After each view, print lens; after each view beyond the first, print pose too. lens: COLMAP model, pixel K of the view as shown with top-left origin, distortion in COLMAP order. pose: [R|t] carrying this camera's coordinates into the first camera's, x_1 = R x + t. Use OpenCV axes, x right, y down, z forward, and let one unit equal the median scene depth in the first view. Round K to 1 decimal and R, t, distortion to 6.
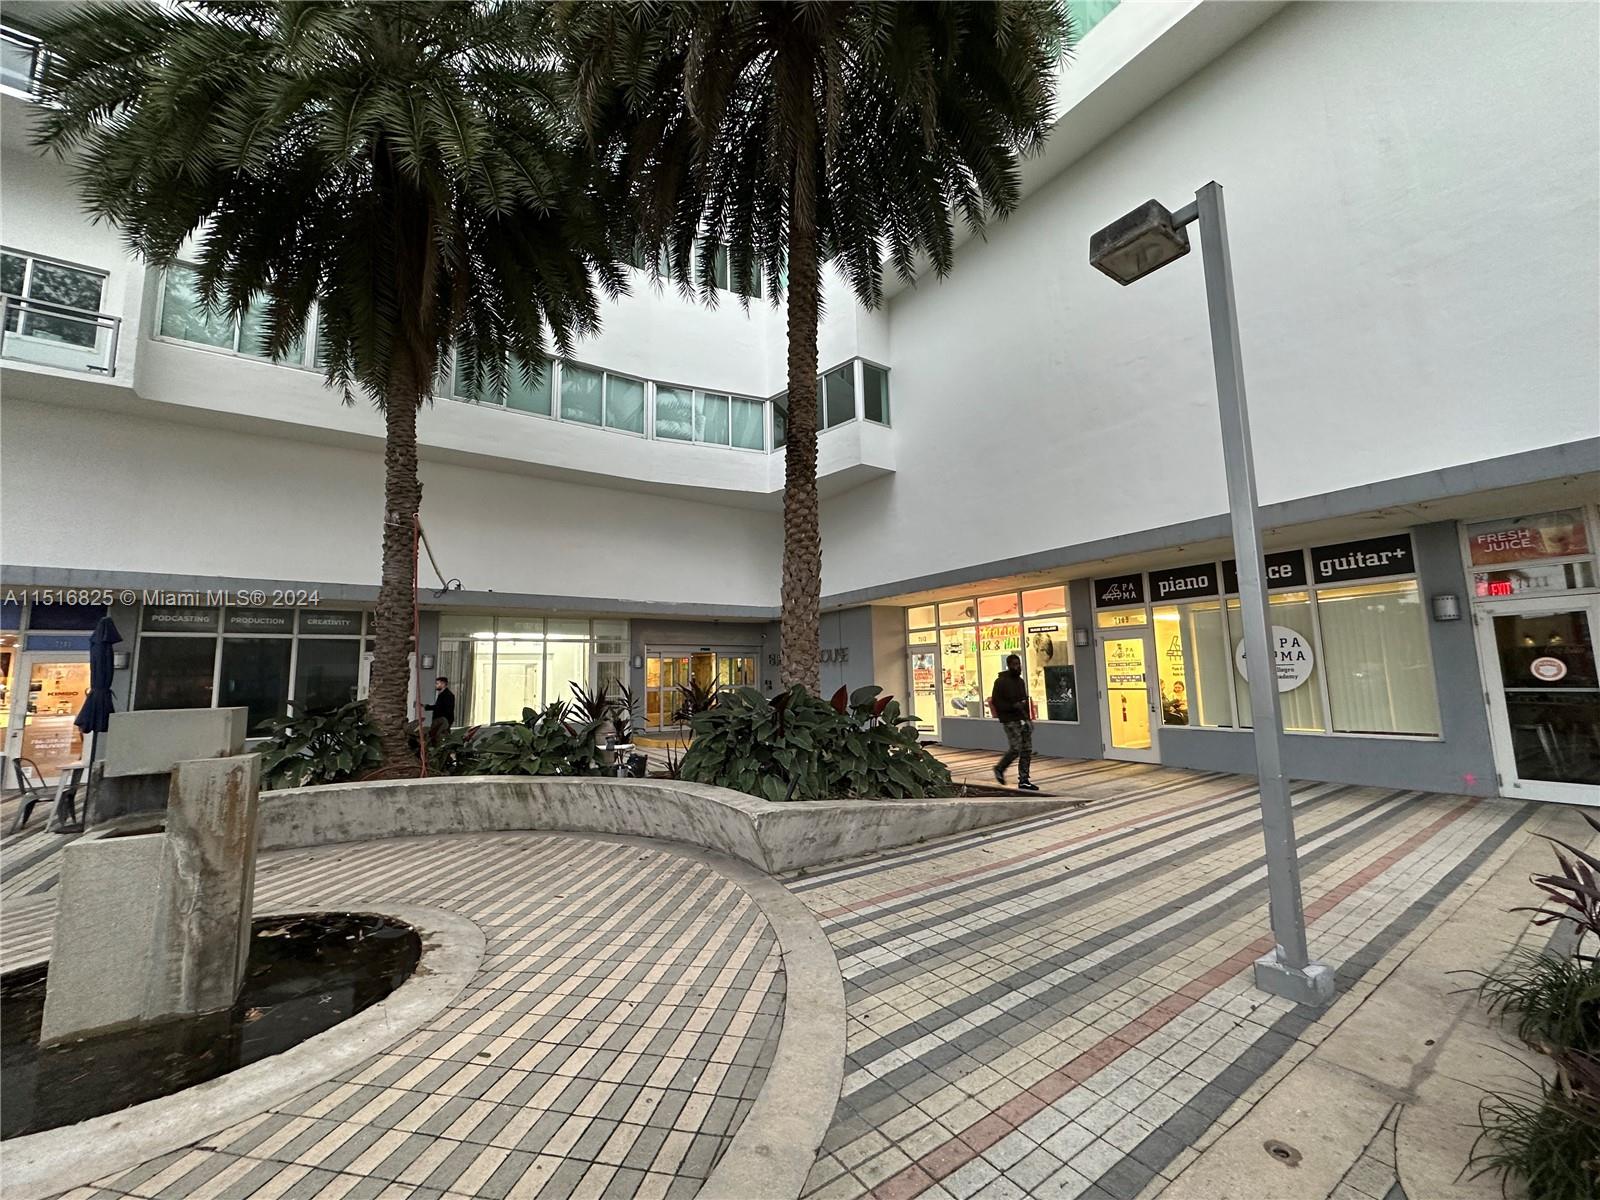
lens RADIAL K [[637.0, 0, 800.9], [0, 637.0, 598.8], [0, 0, 1]] dist [-0.003268, 0.000756]
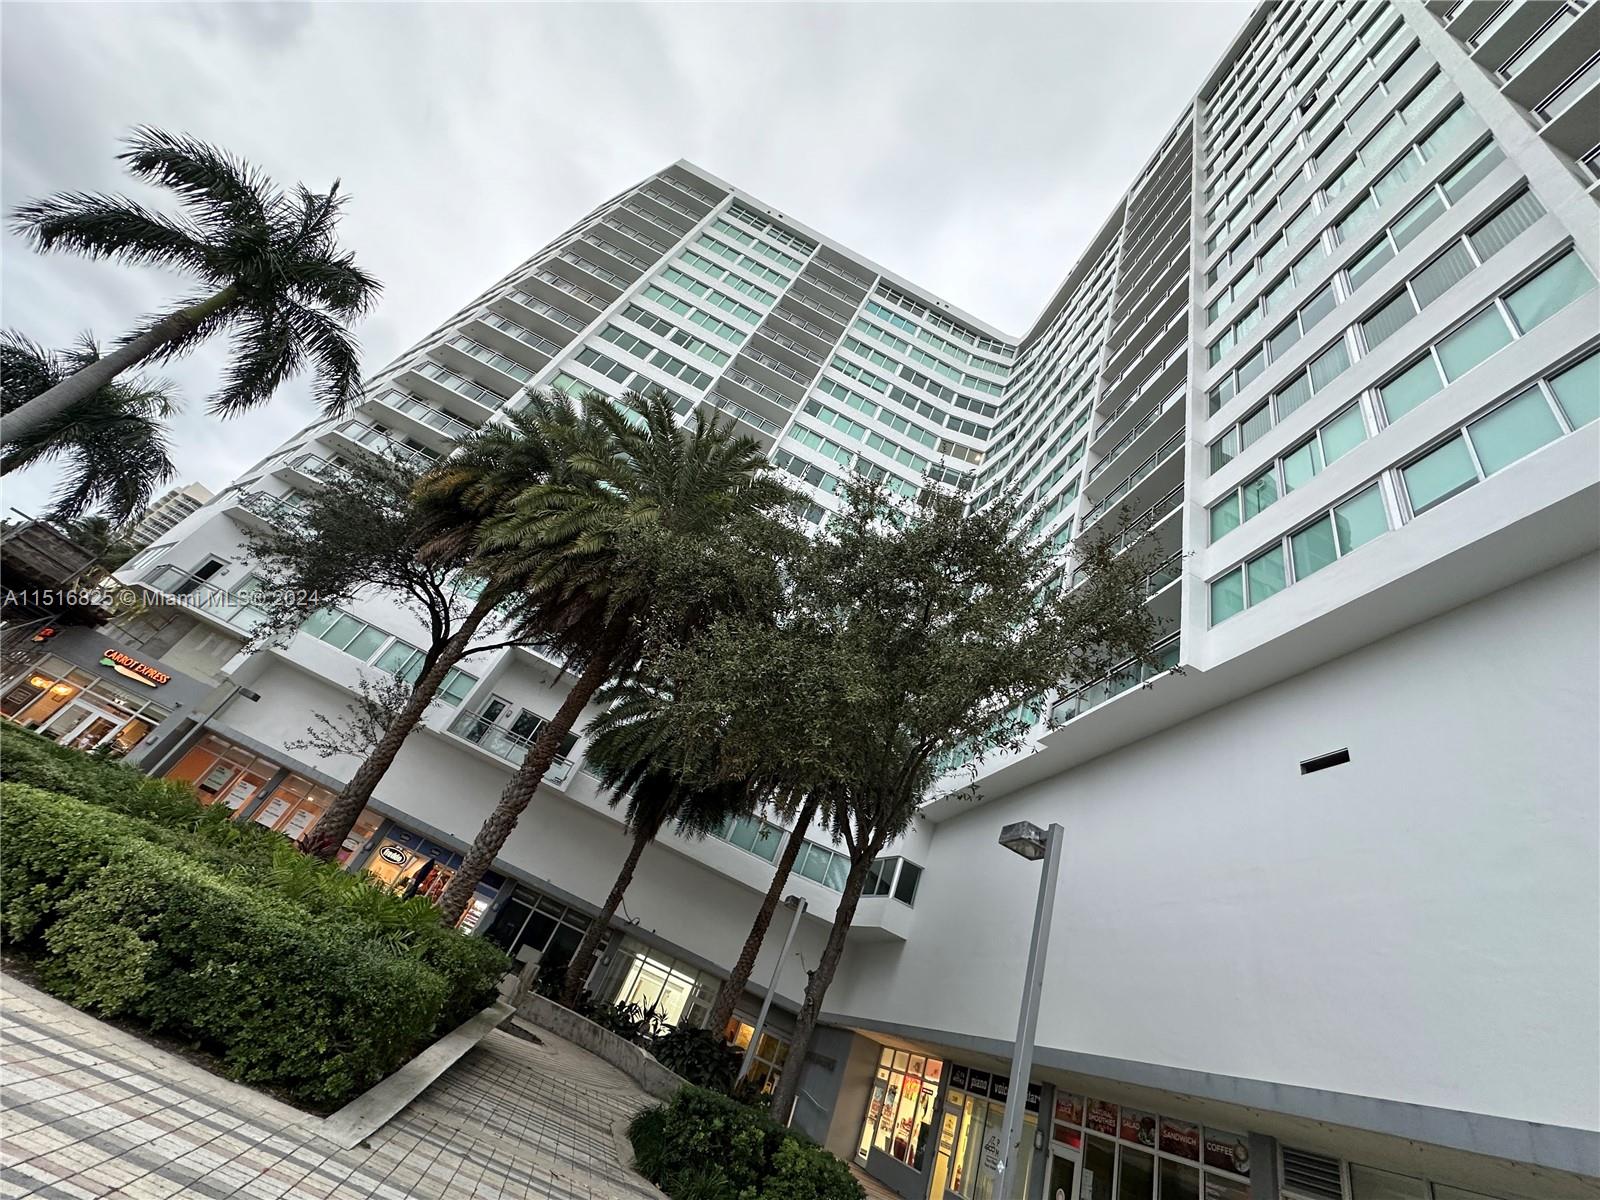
lens RADIAL K [[637.0, 0, 799.9], [0, 637.0, 600.6], [0, 0, 1]] dist [-0.003268, 0.000756]
pose [[0.888550, 0.122816, -0.442036, 0.788813], [-0.340489, 0.822294, -0.455960, -0.143904], [0.307484, 0.555651, 0.772467, -1.083739]]
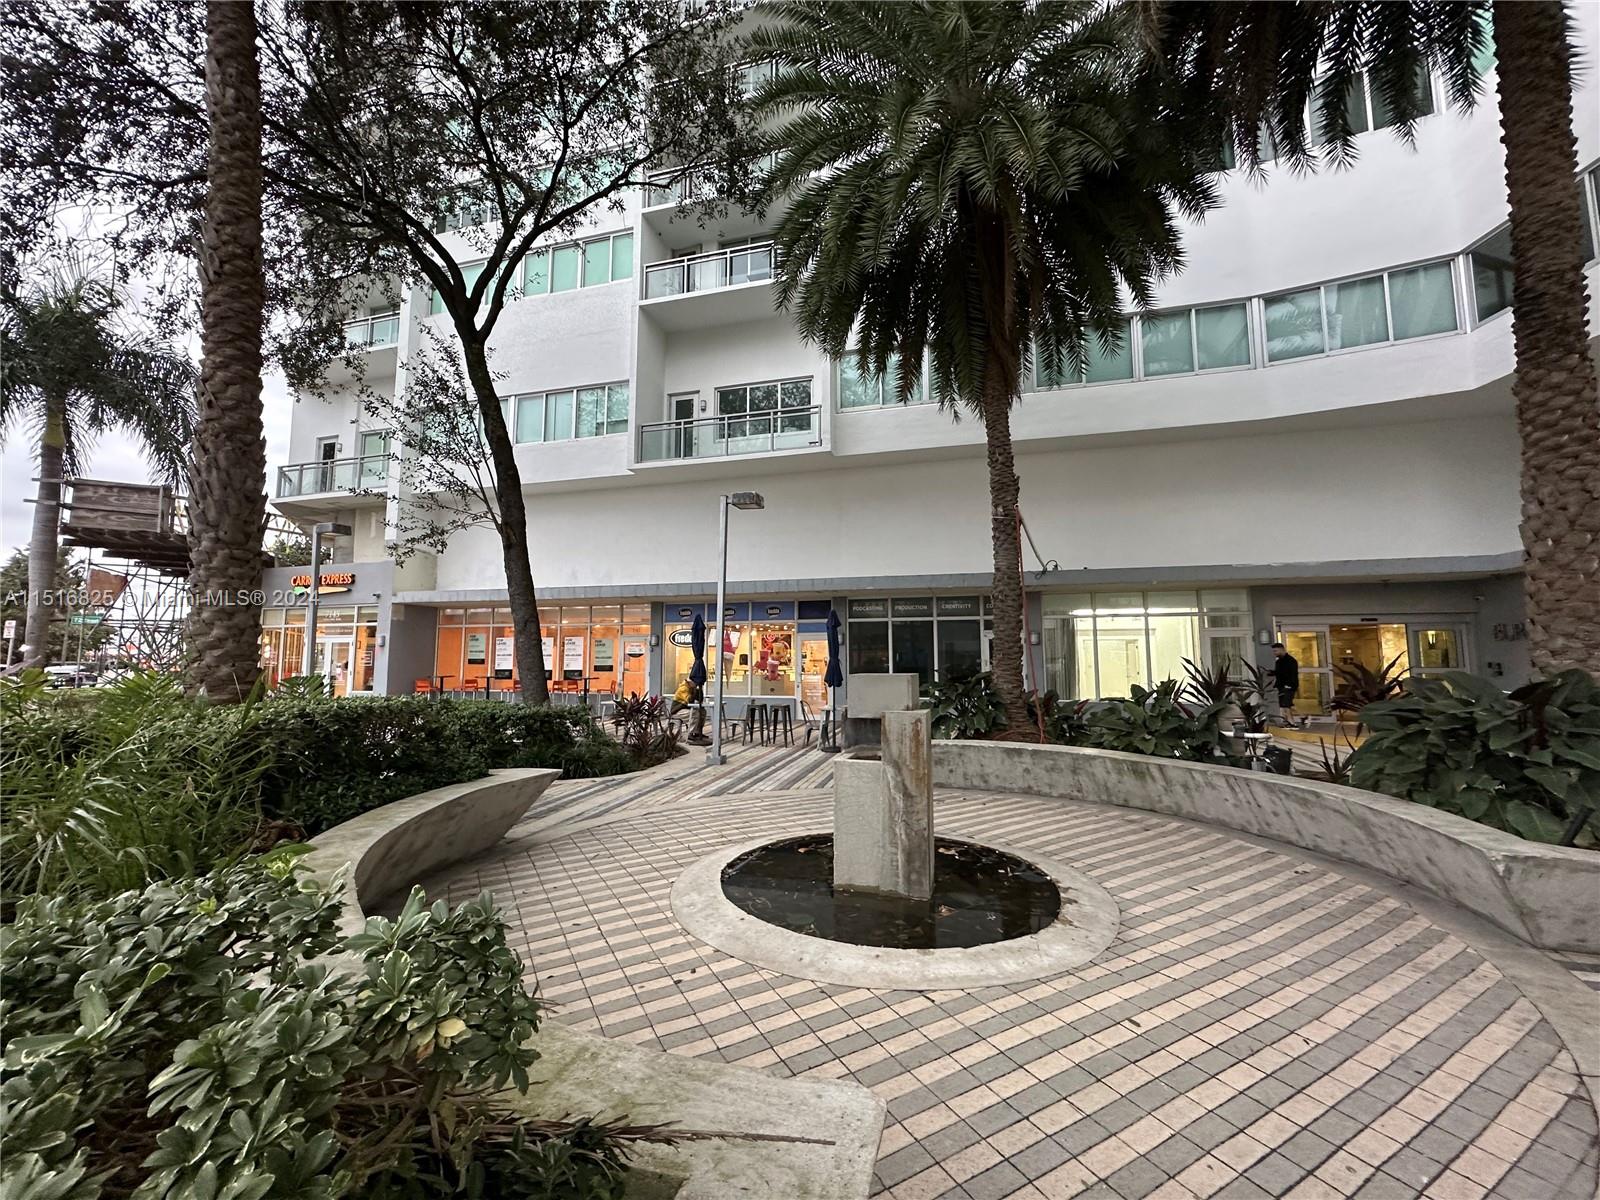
lens RADIAL K [[637.0, 0, 800.5], [0, 637.0, 598.8], [0, 0, 1]] dist [-0.003268, 0.000756]
pose [[0.641821, -0.052911, -0.765027, -0.007742], [0.081233, 0.996695, -0.000783, -0.000413], [0.762539, -0.061643, 0.643998, -0.006333]]
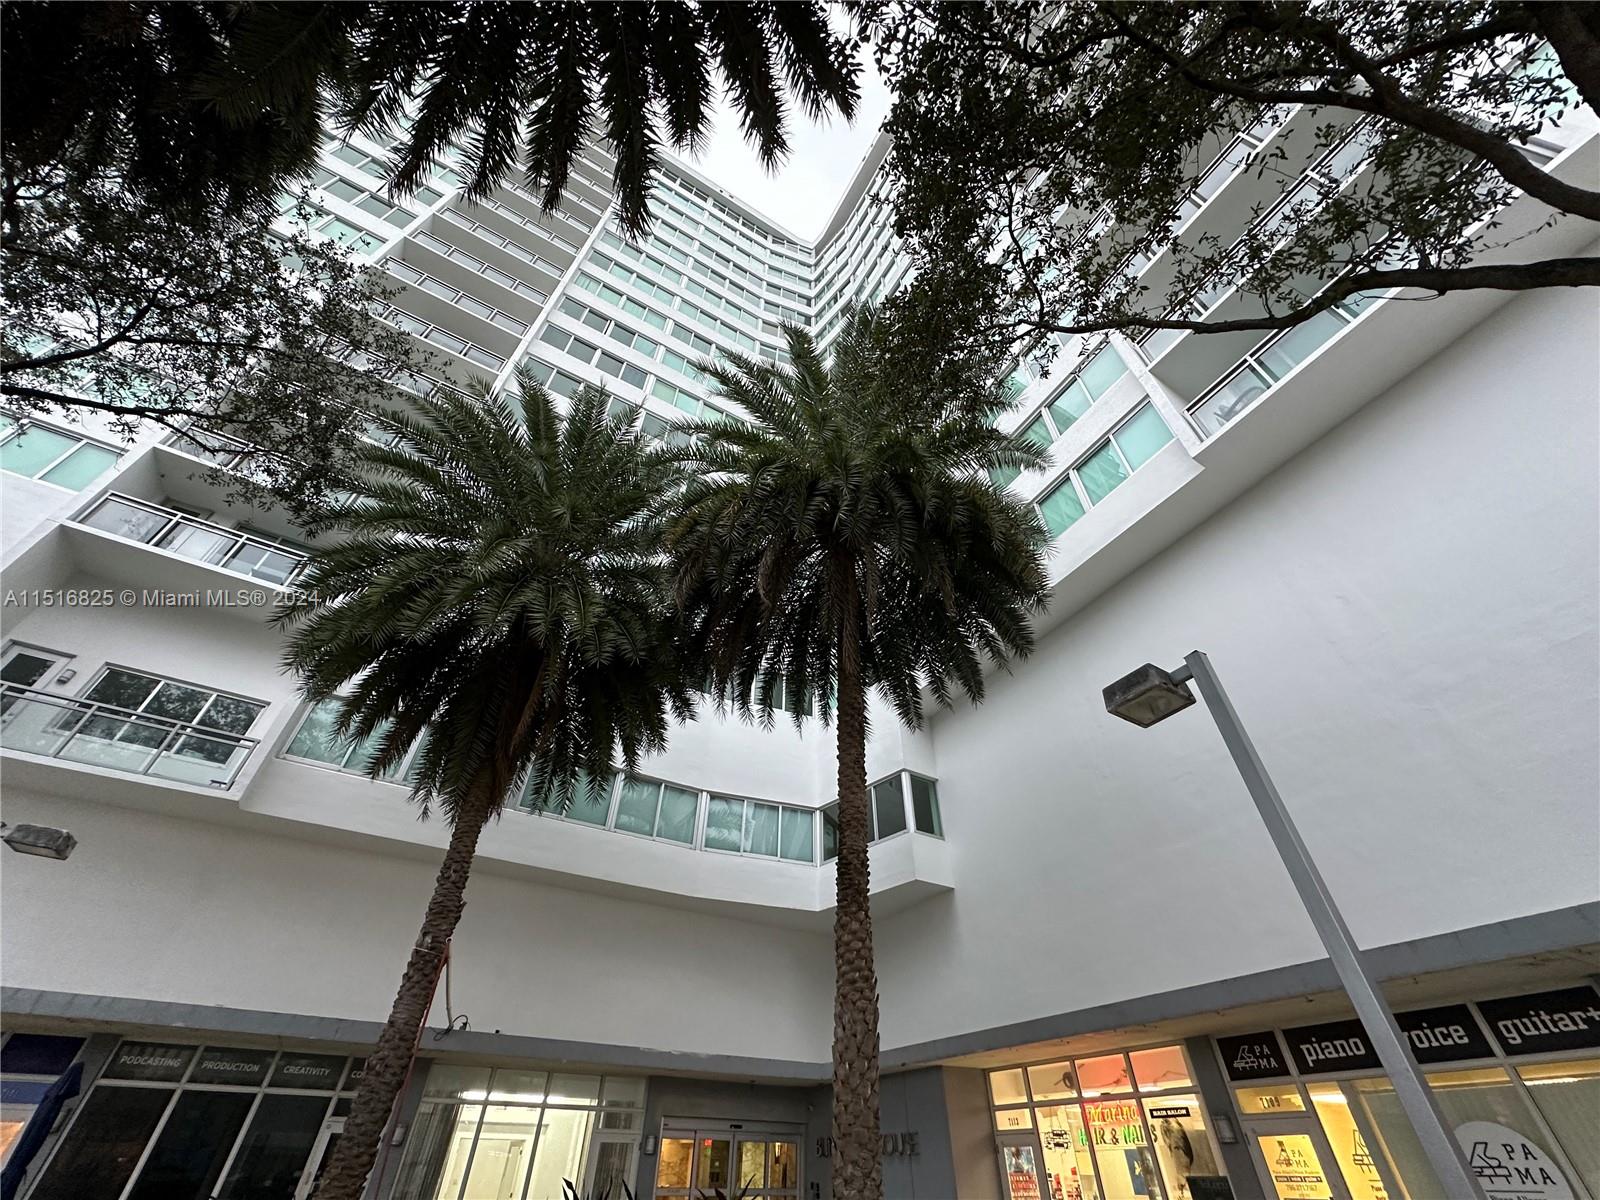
lens RADIAL K [[637.0, 0, 800.5], [0, 637.0, 598.9], [0, 0, 1]] dist [-0.003268, 0.000756]
pose [[0.997239, -0.020847, -0.071275, -0.000727], [-0.023749, 0.819856, -0.572077, -0.014902], [0.070362, 0.572190, 0.817097, -0.030235]]
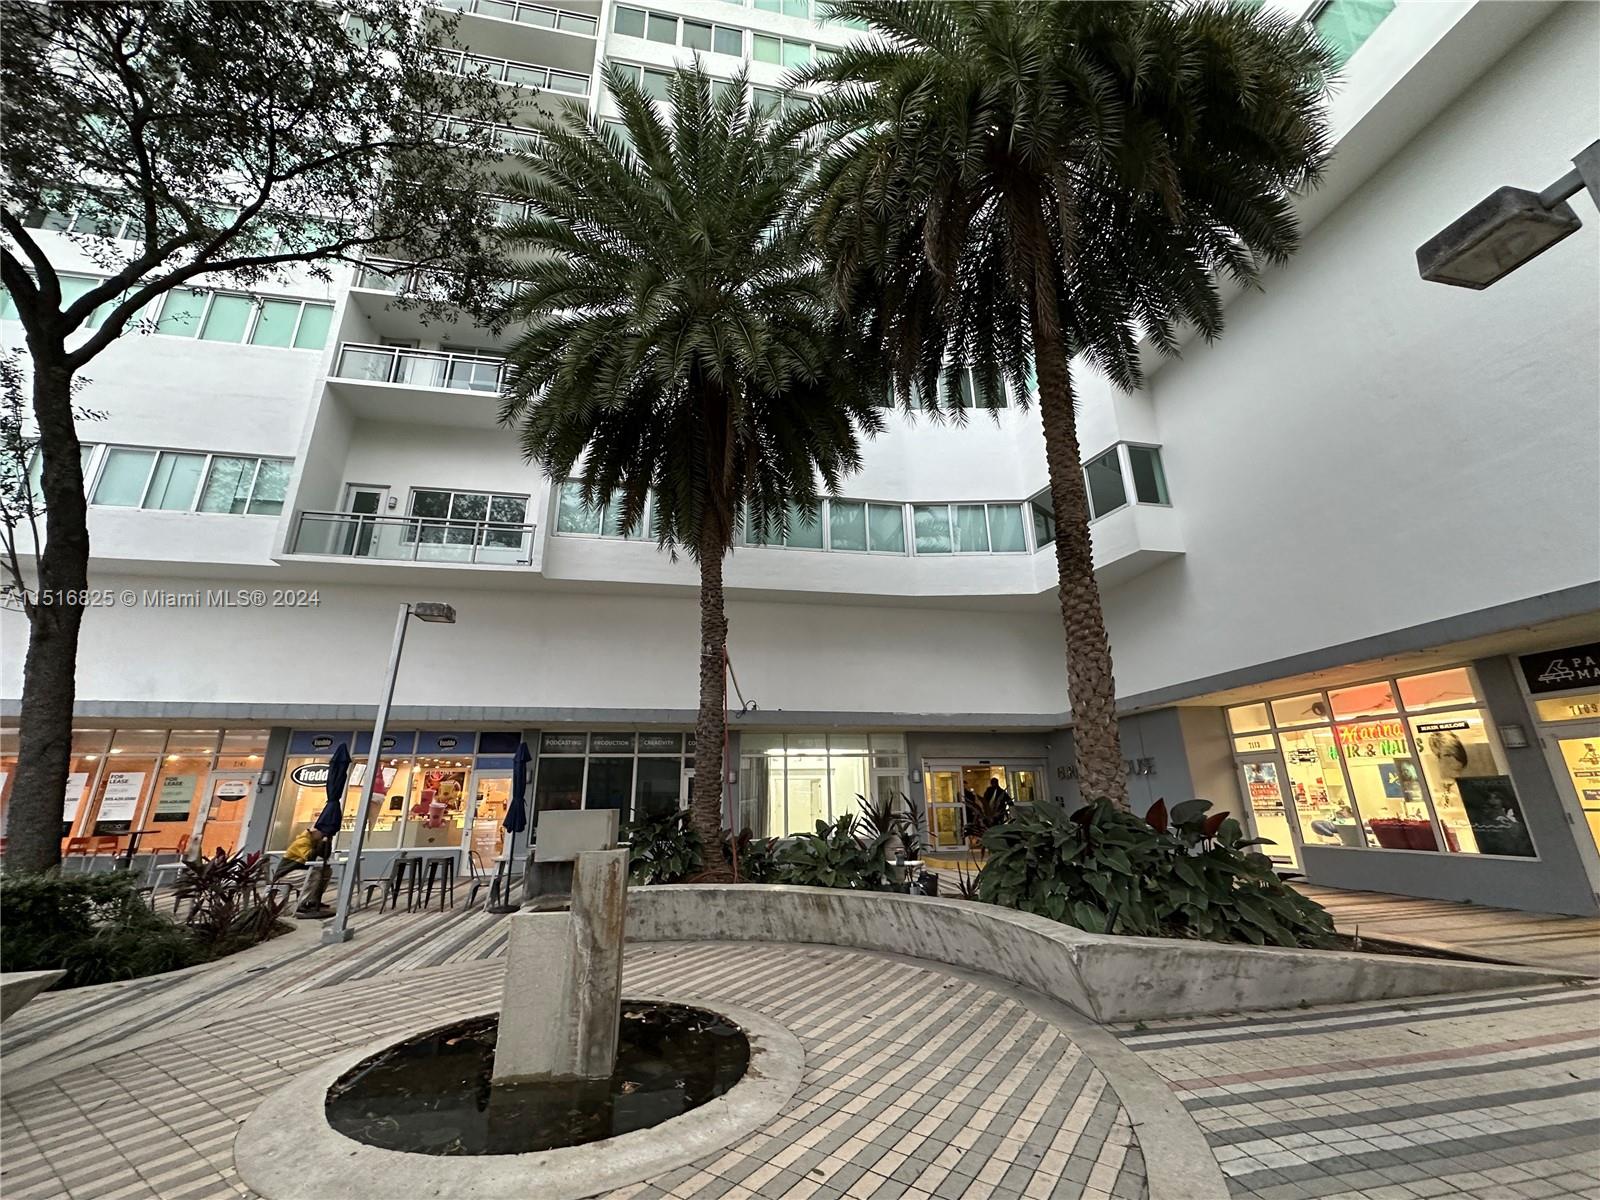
lens RADIAL K [[637.0, 0, 800.7], [0, 637.0, 598.9], [0, 0, 1]] dist [-0.003268, 0.000756]
pose [[0.915097, -0.113475, -0.386938, -0.010722], [0.043789, 0.981877, -0.184391, 0.005391], [0.400849, 0.151792, 0.903482, -0.014514]]
